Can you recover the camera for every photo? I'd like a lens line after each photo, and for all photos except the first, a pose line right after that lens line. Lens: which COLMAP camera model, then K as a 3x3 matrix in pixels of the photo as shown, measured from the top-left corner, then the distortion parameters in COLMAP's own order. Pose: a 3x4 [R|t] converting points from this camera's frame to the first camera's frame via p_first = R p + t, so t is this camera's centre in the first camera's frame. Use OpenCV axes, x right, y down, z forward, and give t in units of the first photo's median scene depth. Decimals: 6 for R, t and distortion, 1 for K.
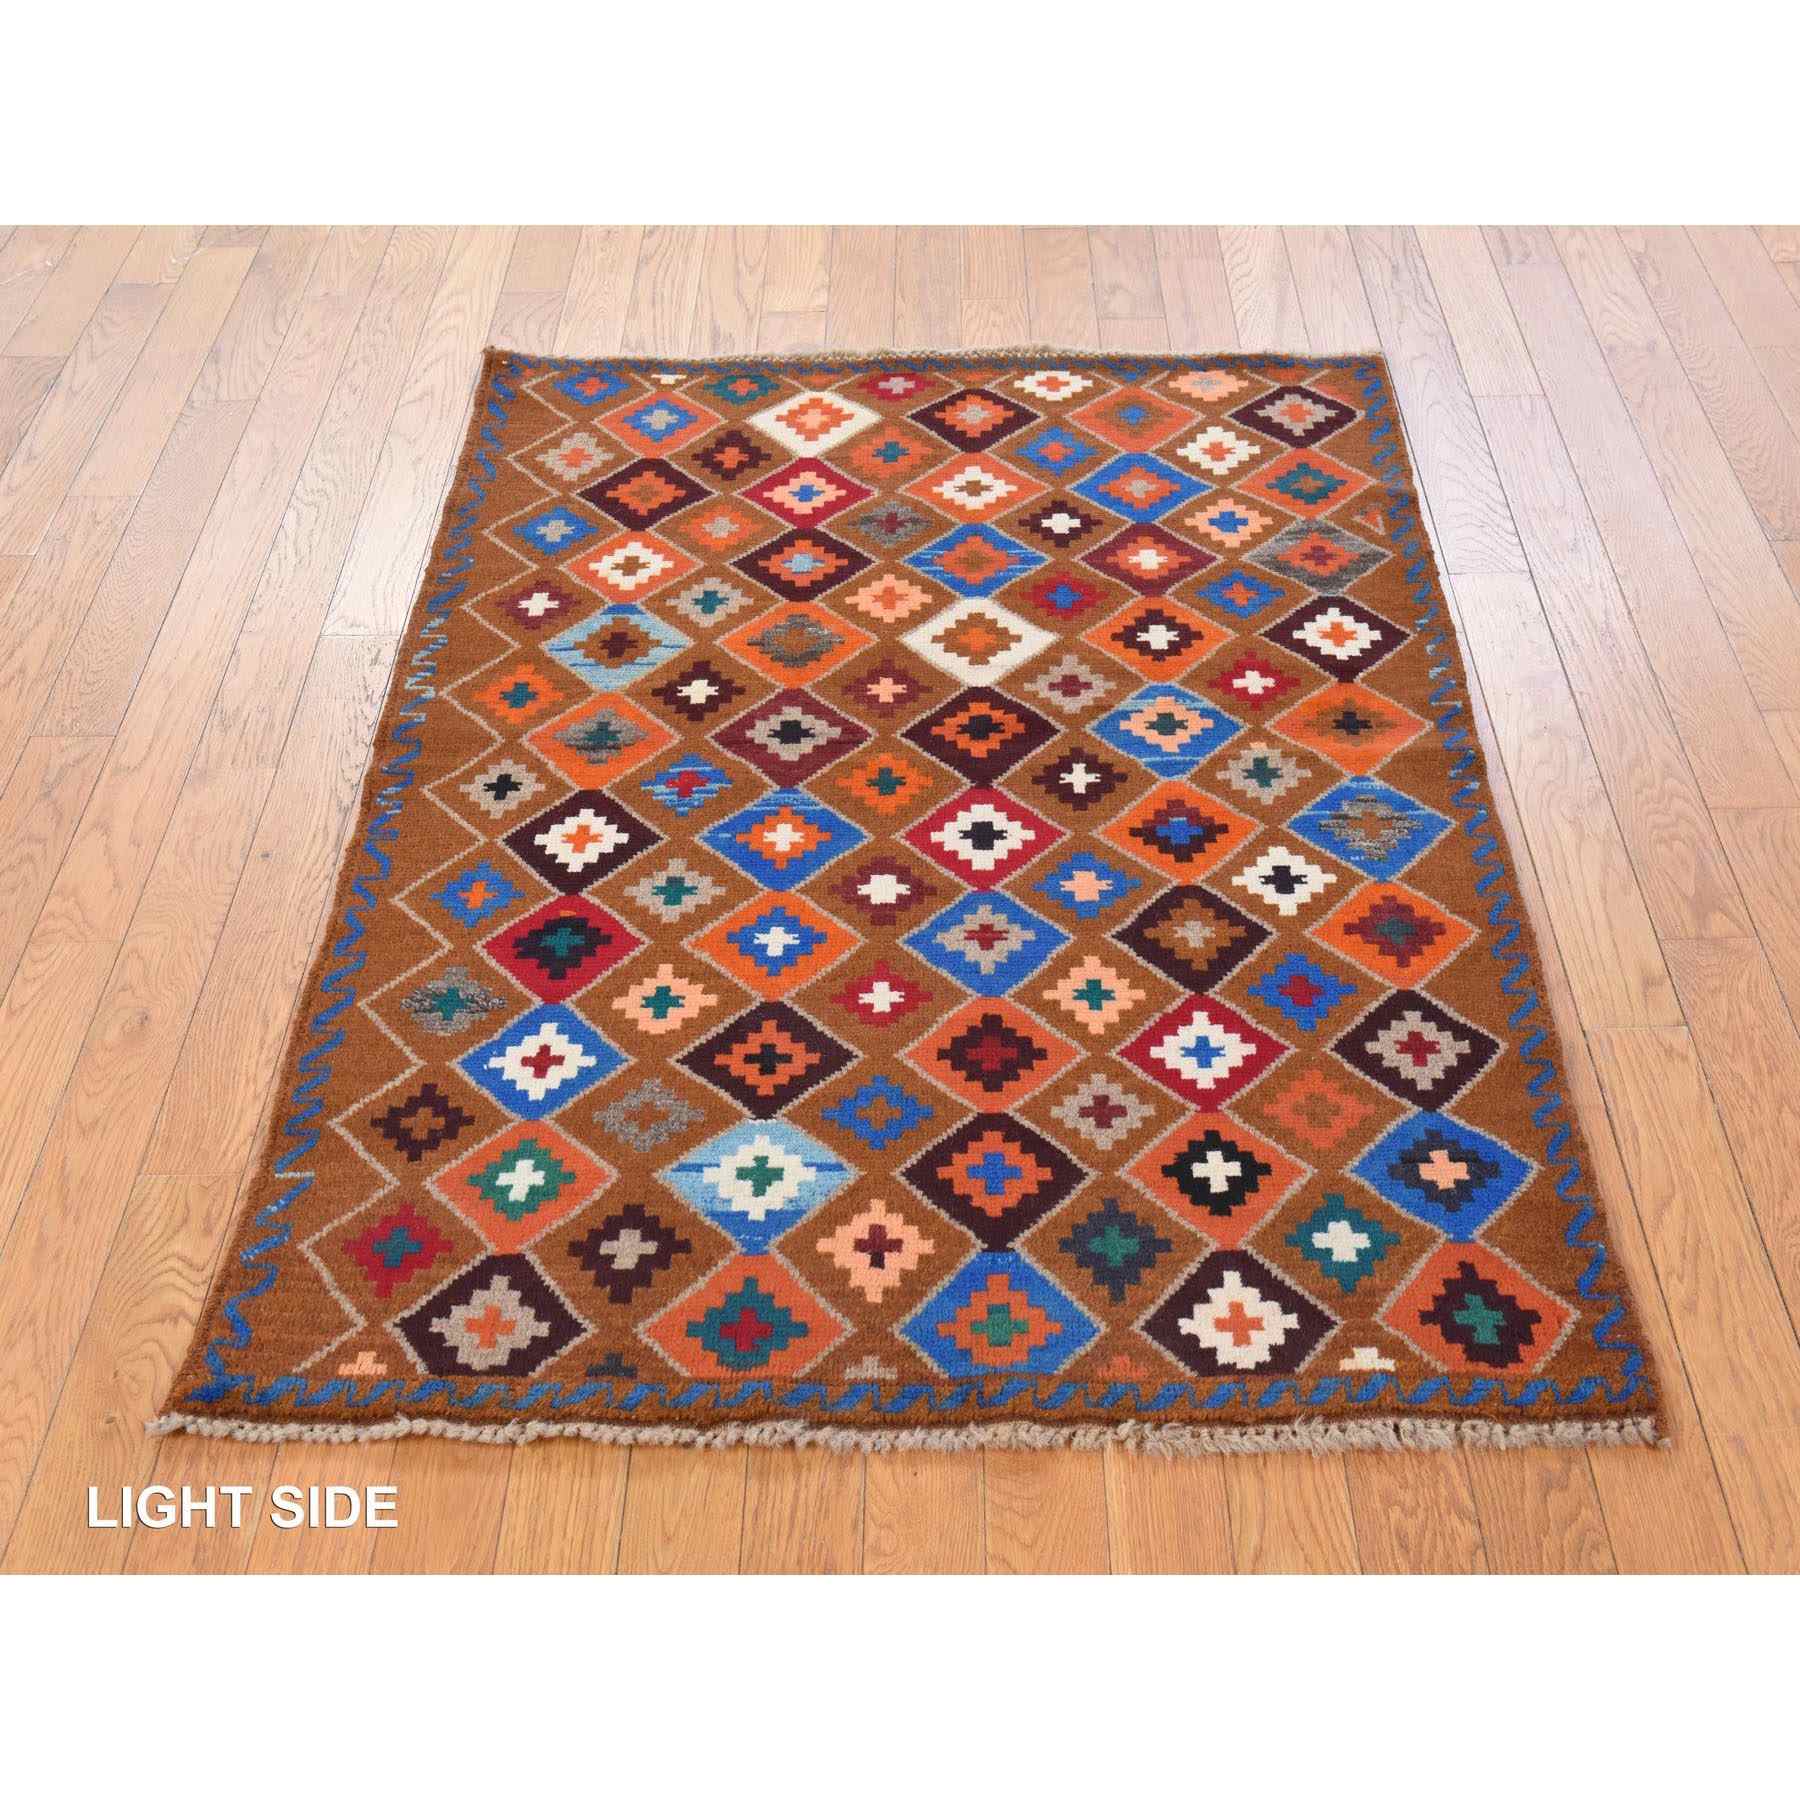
lens RADIAL K [[2501.1, 0, 900.0], [0, 2501.1, 900.0], [0, 0, 1]] dist [0.012552, 0.011700]
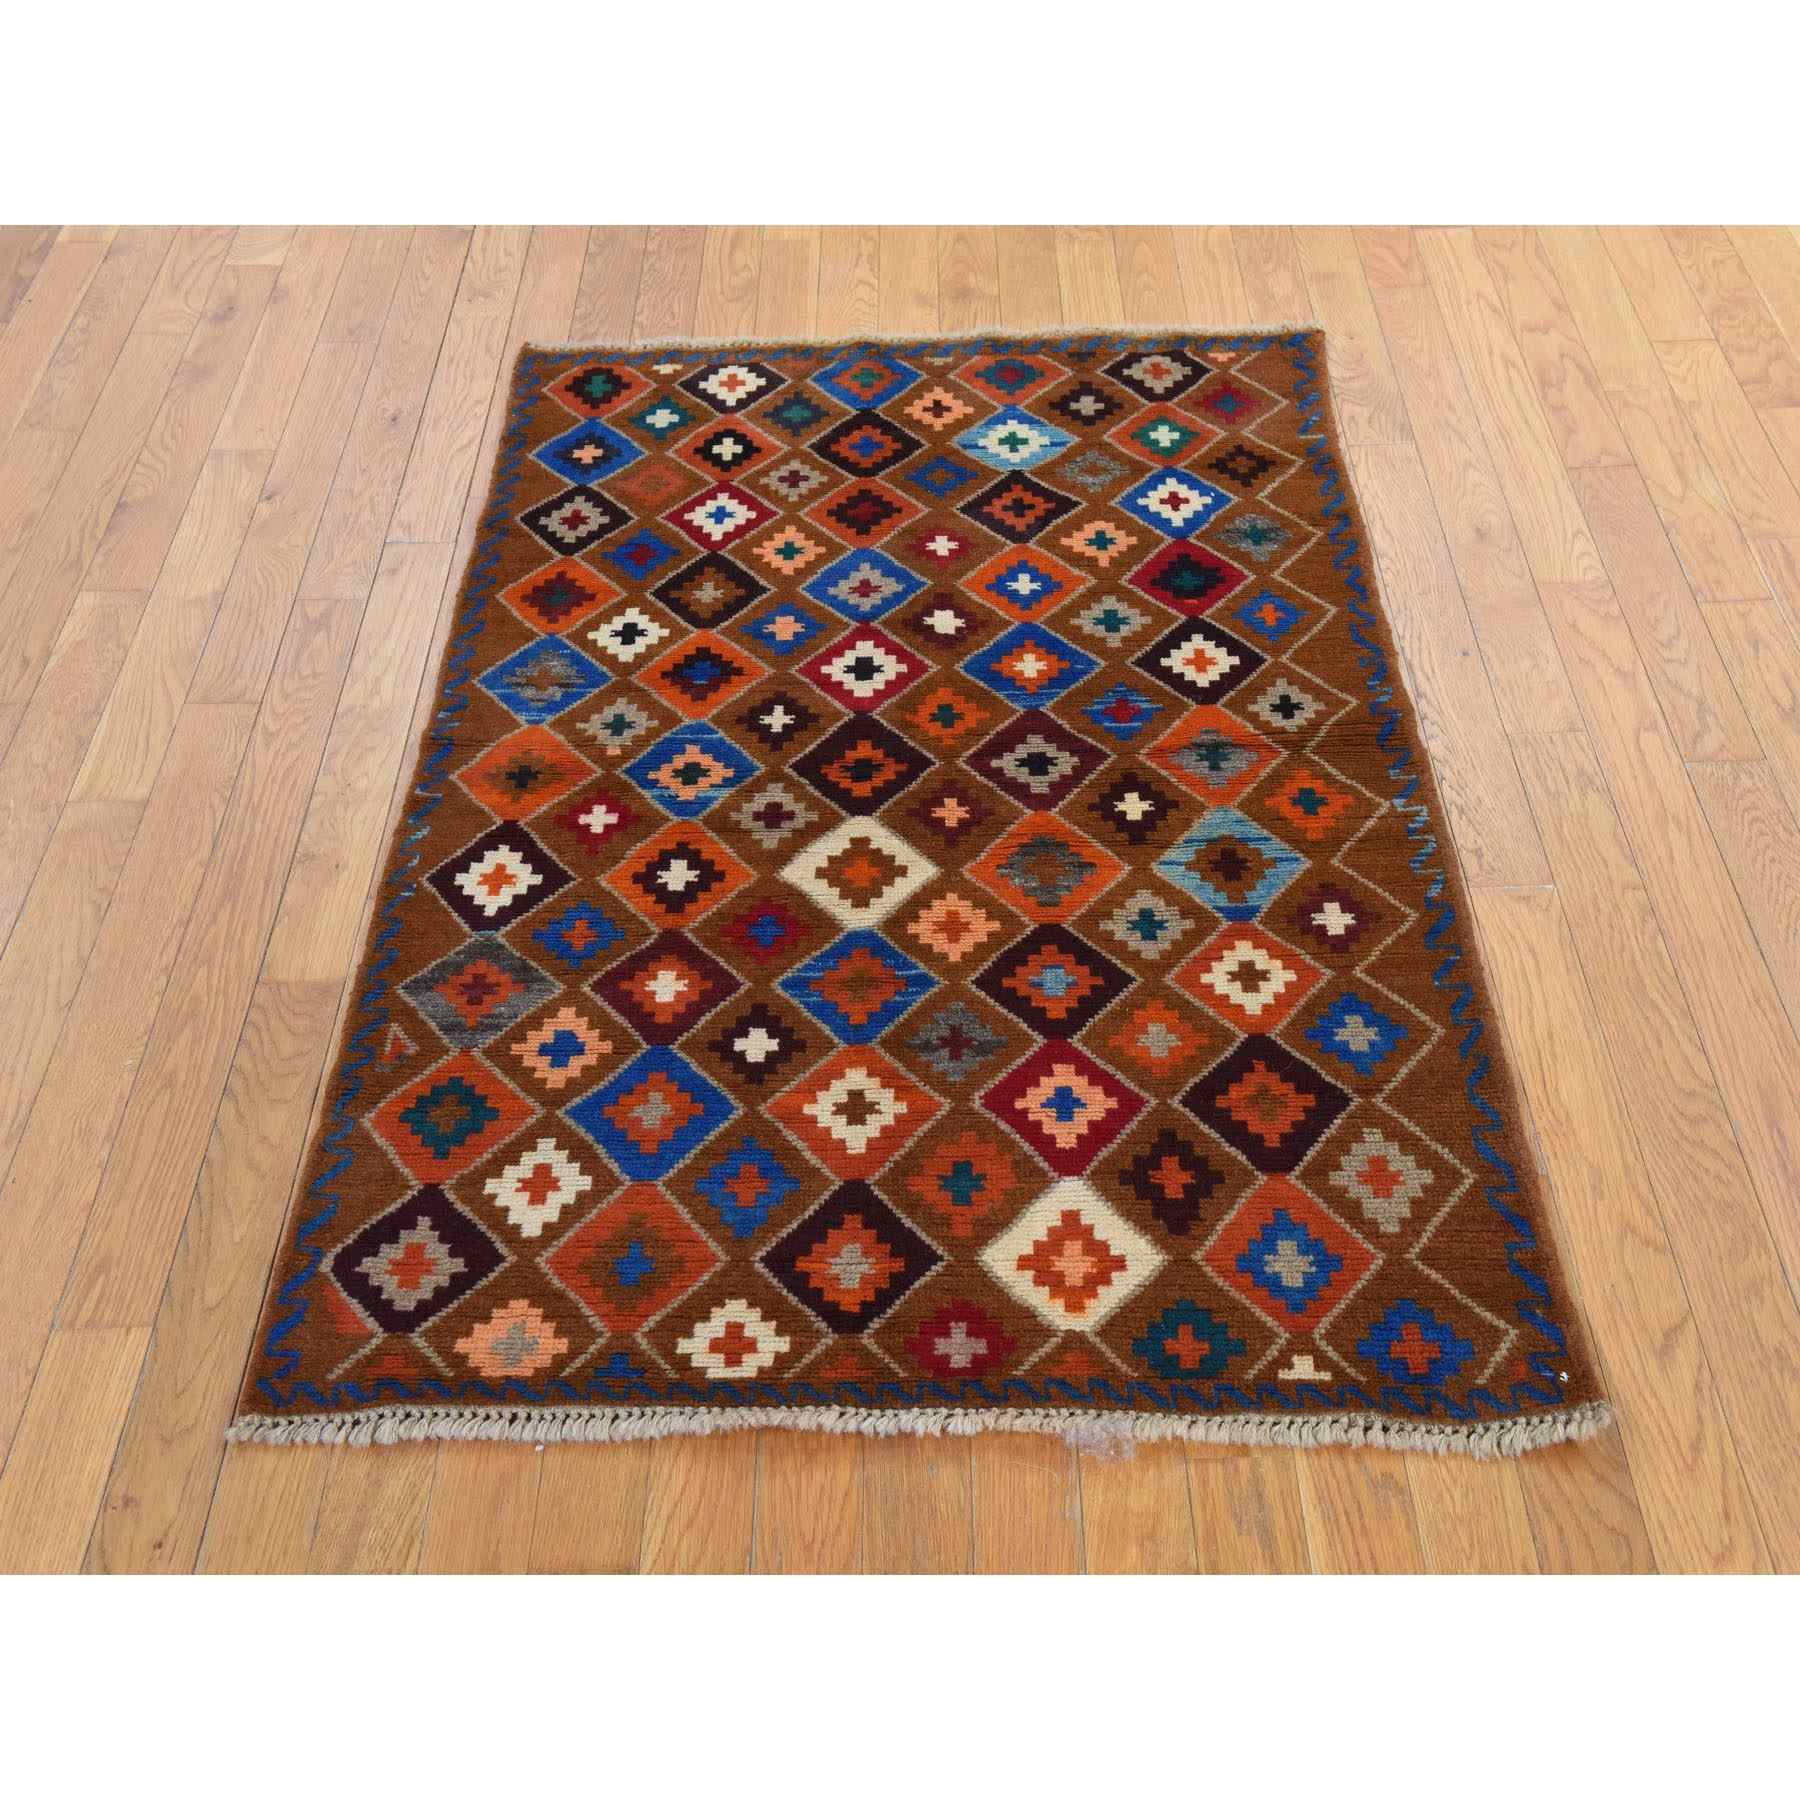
lens RADIAL K [[2501.1, 0, 900.0], [0, 2501.1, 900.0], [0, 0, 1]] dist [0.012552, 0.011700]
pose [[-0.997867, 0.054756, 0.035549, -0.020768], [0.044403, 0.170078, 0.984430, -1.185769], [0.047858, 0.983908, -0.172147, 1.311293]]
